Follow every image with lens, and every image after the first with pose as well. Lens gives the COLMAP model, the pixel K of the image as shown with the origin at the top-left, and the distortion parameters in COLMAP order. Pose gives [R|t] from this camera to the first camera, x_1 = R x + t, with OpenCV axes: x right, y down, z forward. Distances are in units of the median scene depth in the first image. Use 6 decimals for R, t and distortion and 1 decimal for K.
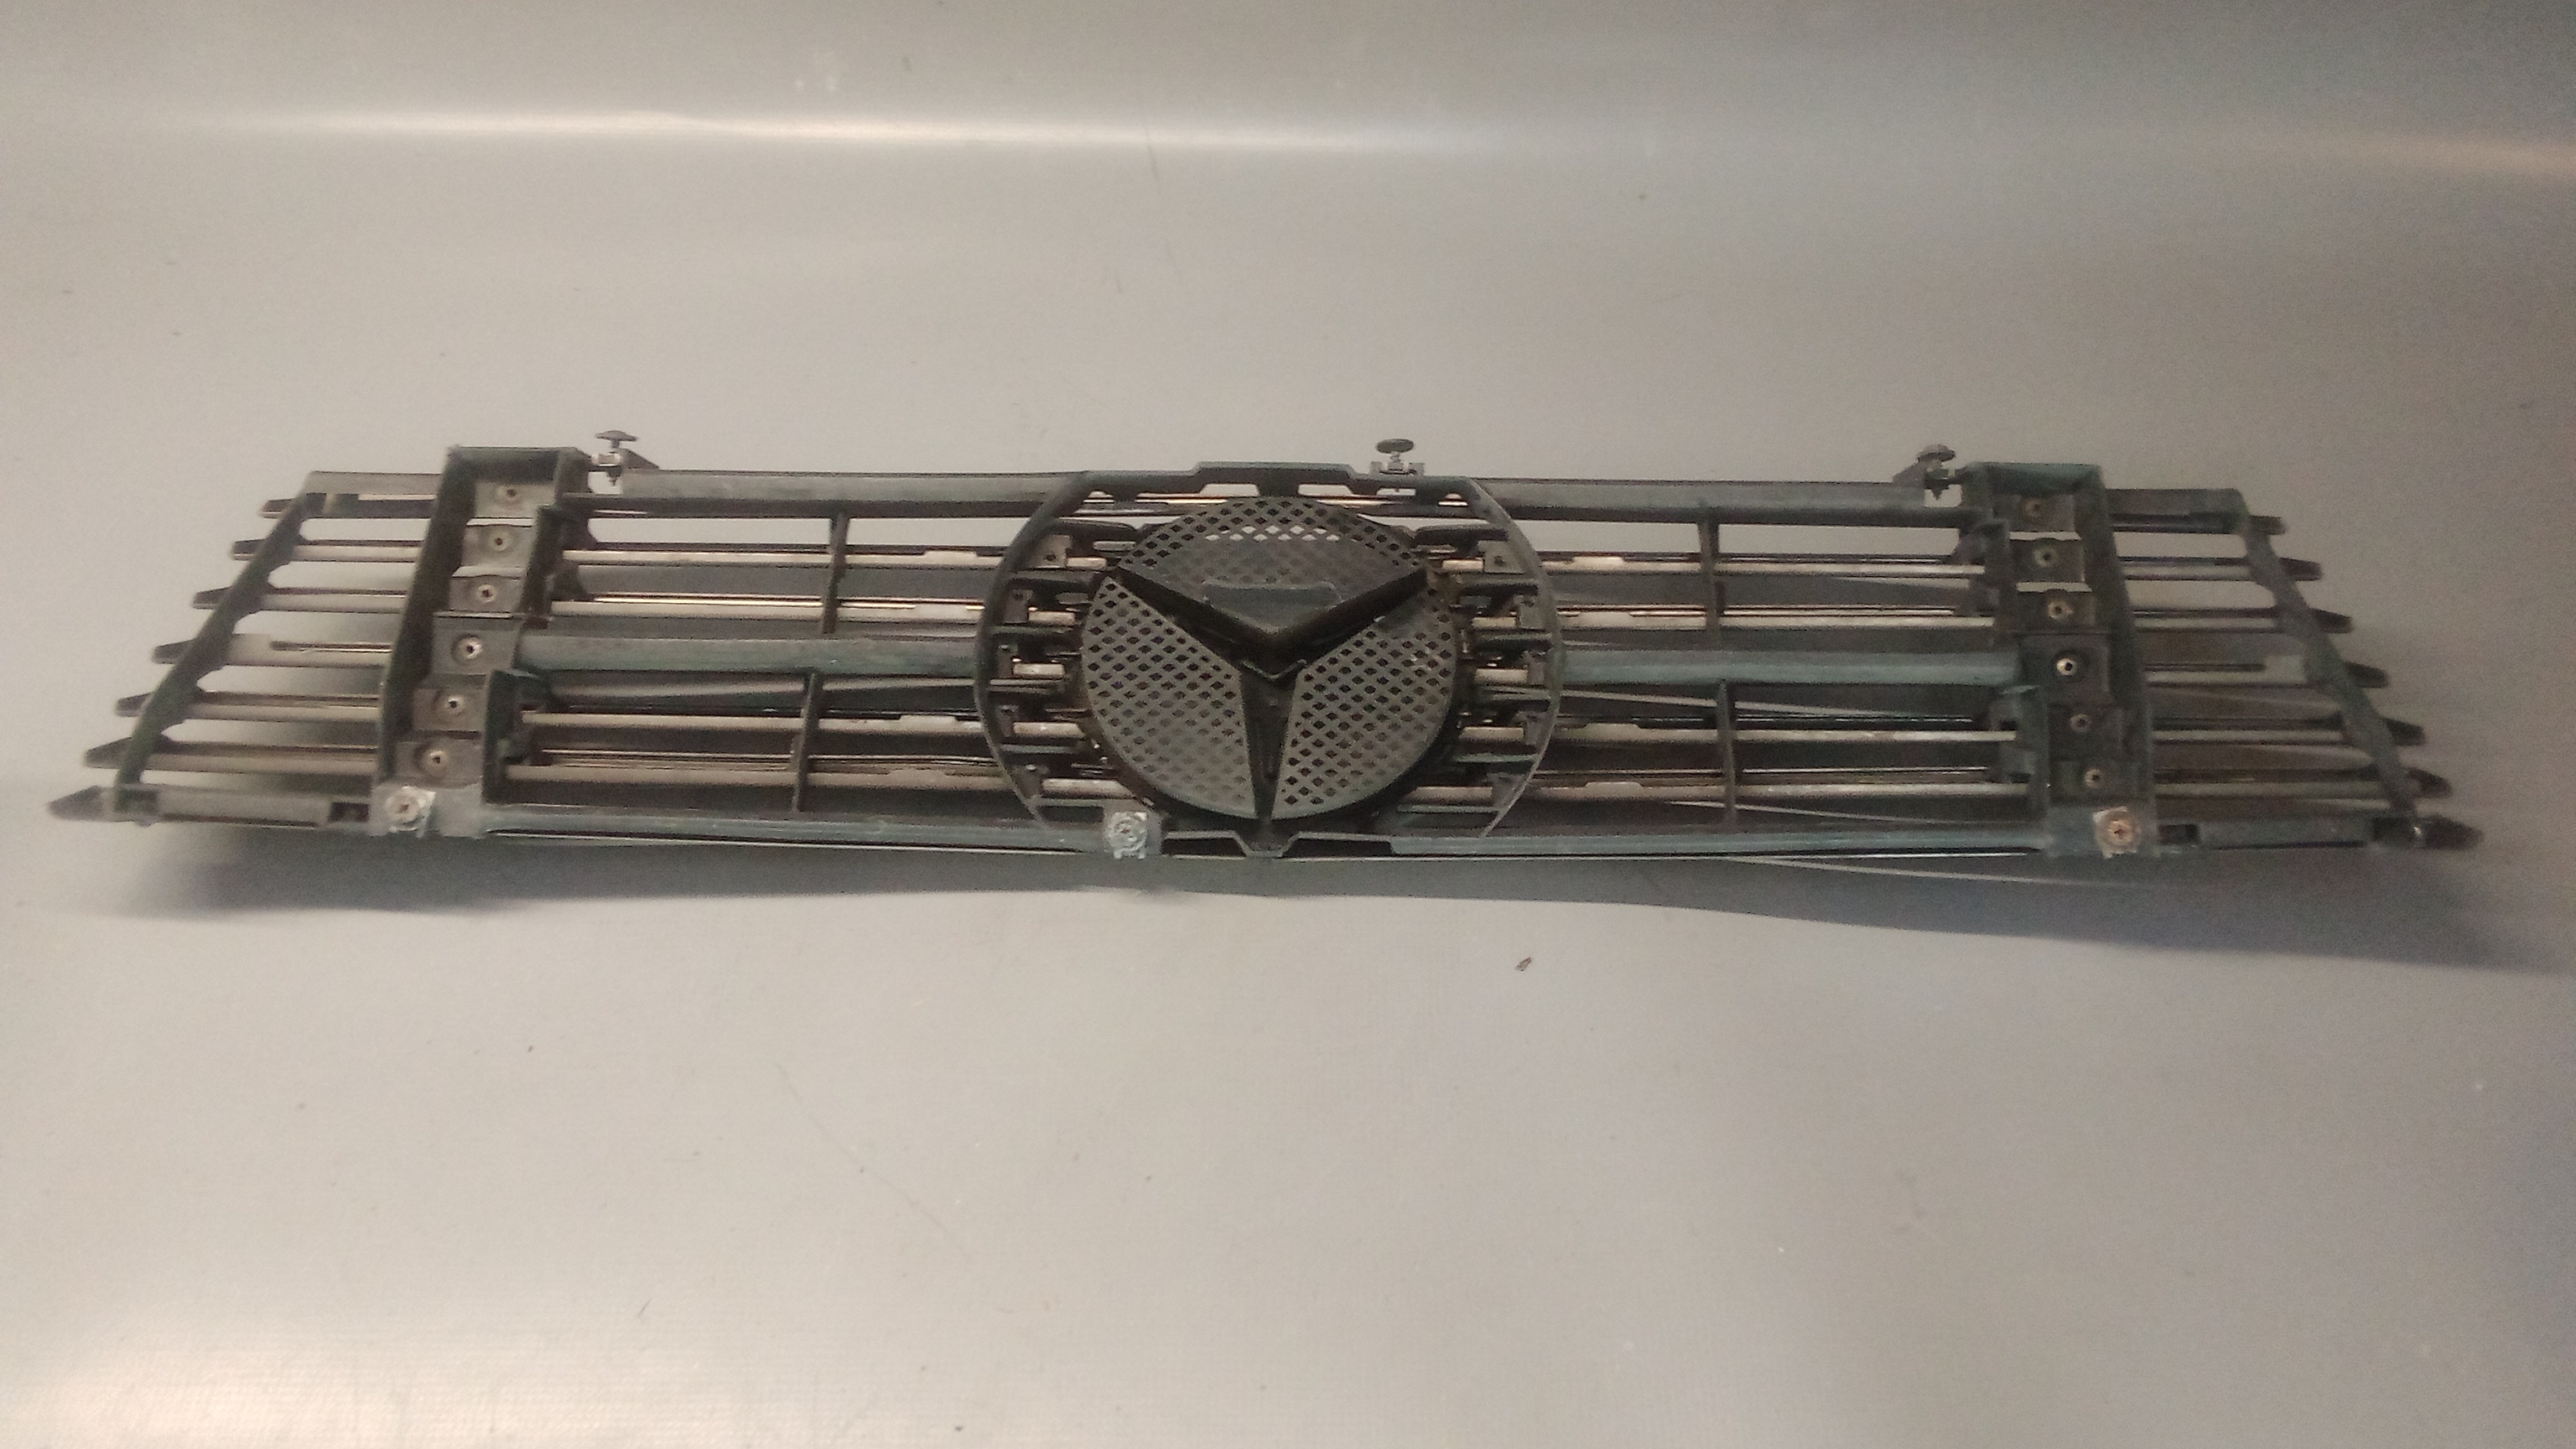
lens RADIAL K [[2046.0, 0, 1310.4], [0, 2046.0, 721.8], [0, 0, 1]] dist [0.020285, -0.011276]
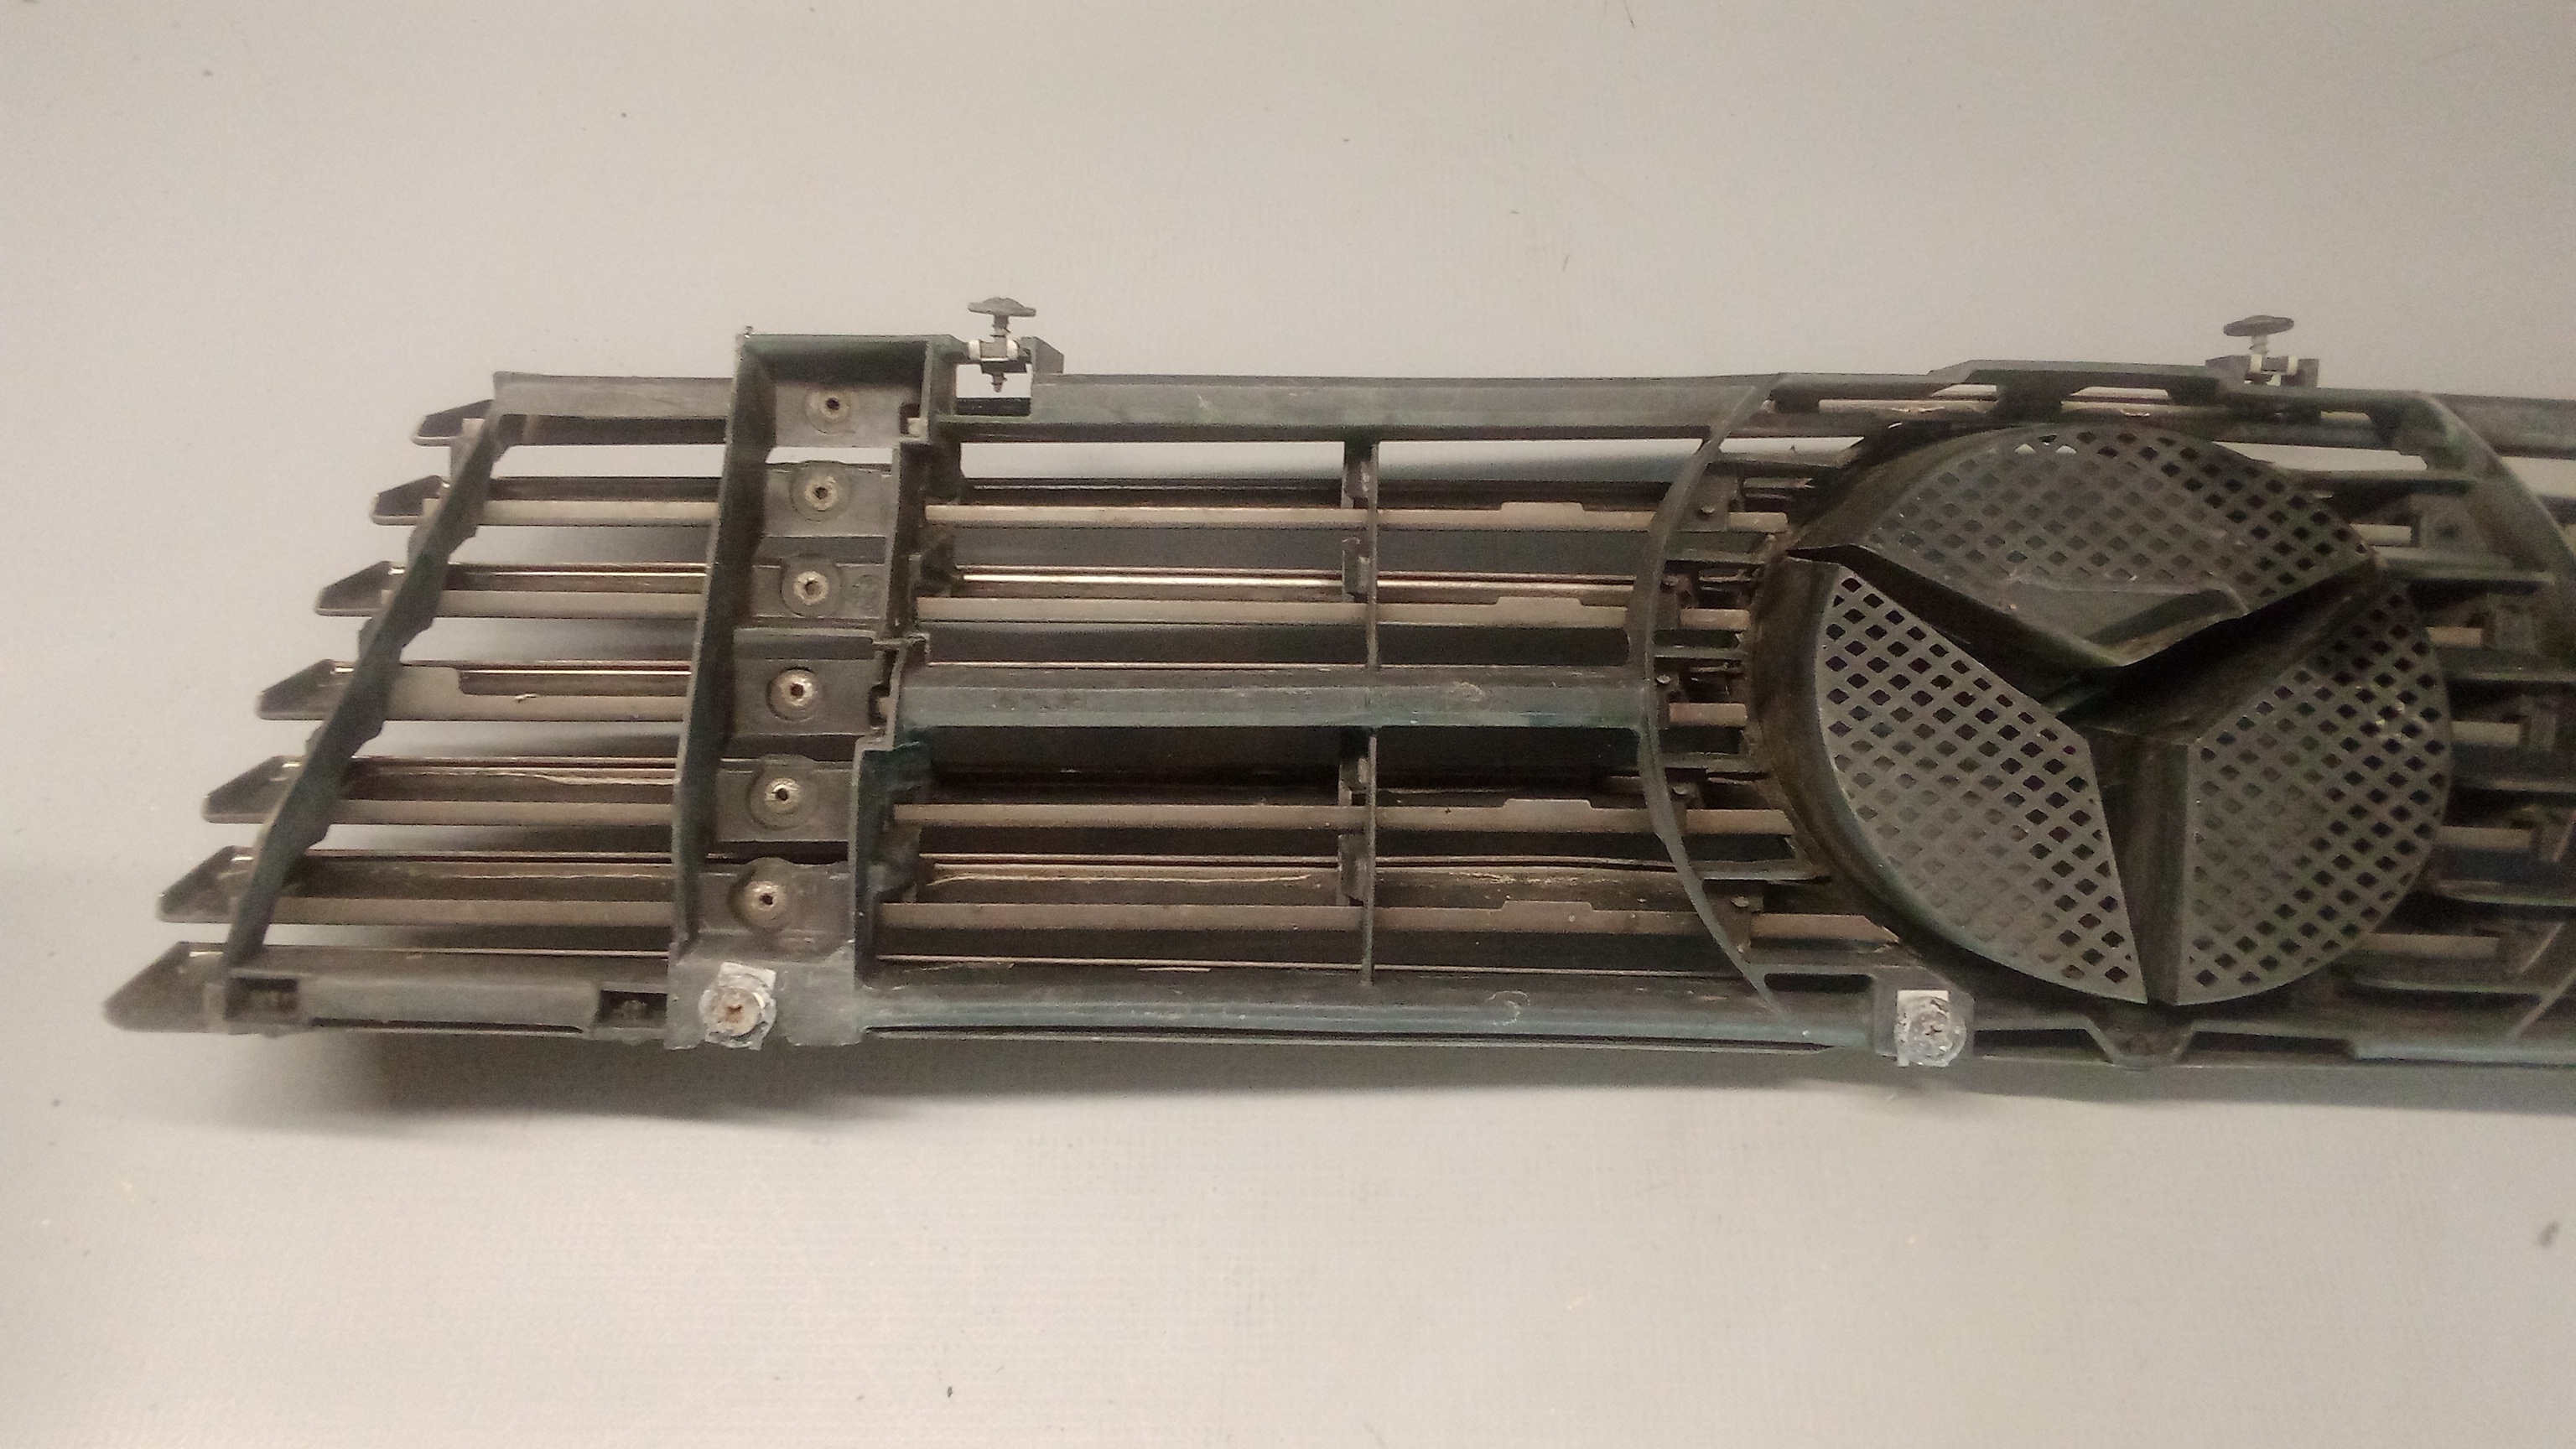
lens RADIAL K [[2046.0, 0, 1339.7], [0, 2046.0, 808.0], [0, 0, 1]] dist [0.020285, -0.011276]
pose [[0.999882, 0.015052, -0.003107, -0.249405], [-0.014377, 0.987469, 0.157156, -0.095757], [0.005434, -0.157092, 0.987569, 0.411979]]
